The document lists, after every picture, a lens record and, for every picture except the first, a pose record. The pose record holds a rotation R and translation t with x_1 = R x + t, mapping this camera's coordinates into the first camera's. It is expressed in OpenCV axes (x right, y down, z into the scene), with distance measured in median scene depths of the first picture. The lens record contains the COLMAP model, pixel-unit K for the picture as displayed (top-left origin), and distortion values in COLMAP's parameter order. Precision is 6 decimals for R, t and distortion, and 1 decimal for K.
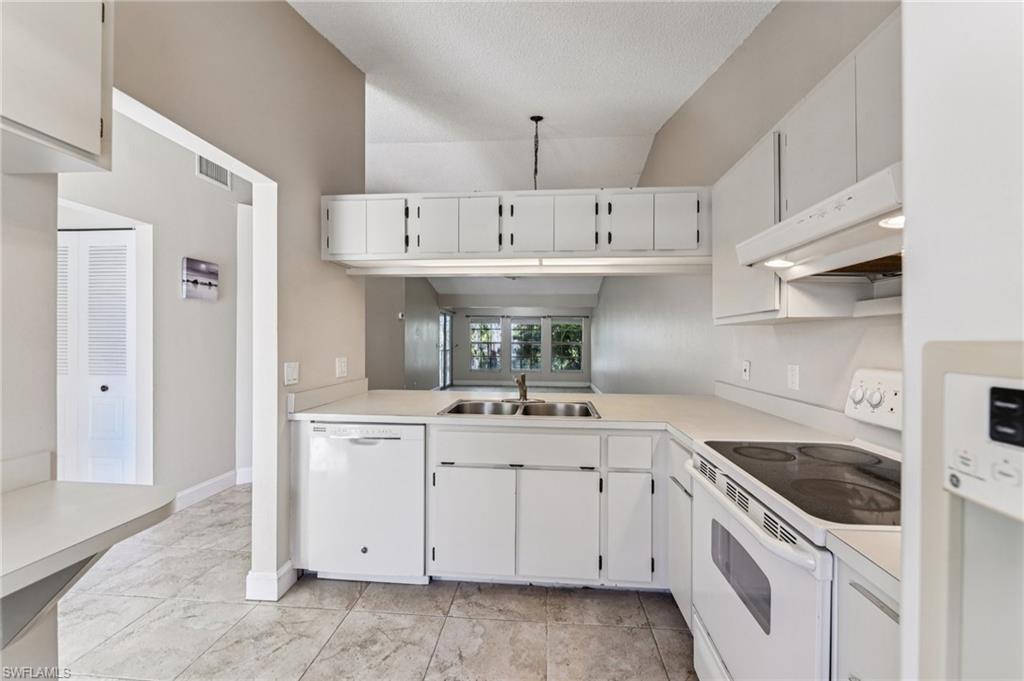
lens RADIAL K [[431.7, 0, 526.1], [0, 431.7, 342.1], [0, 0, 1]] dist [-0.000092, -0.000150]
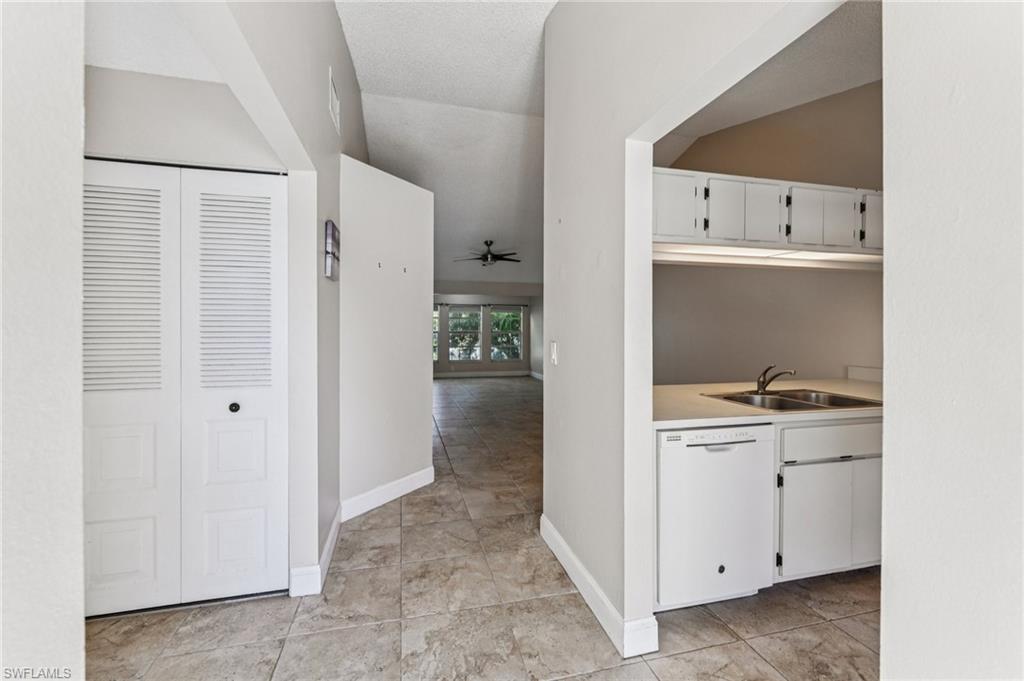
lens RADIAL K [[429.9, 0, 512.4], [0, 429.9, 331.1], [0, 0, 1]] dist [-0.001775, -0.000595]
pose [[0.943466, -0.006203, 0.331410, -0.910314], [0.005215, 0.999979, 0.003870, -0.013214], [-0.331427, -0.001923, 0.943479, 0.261360]]
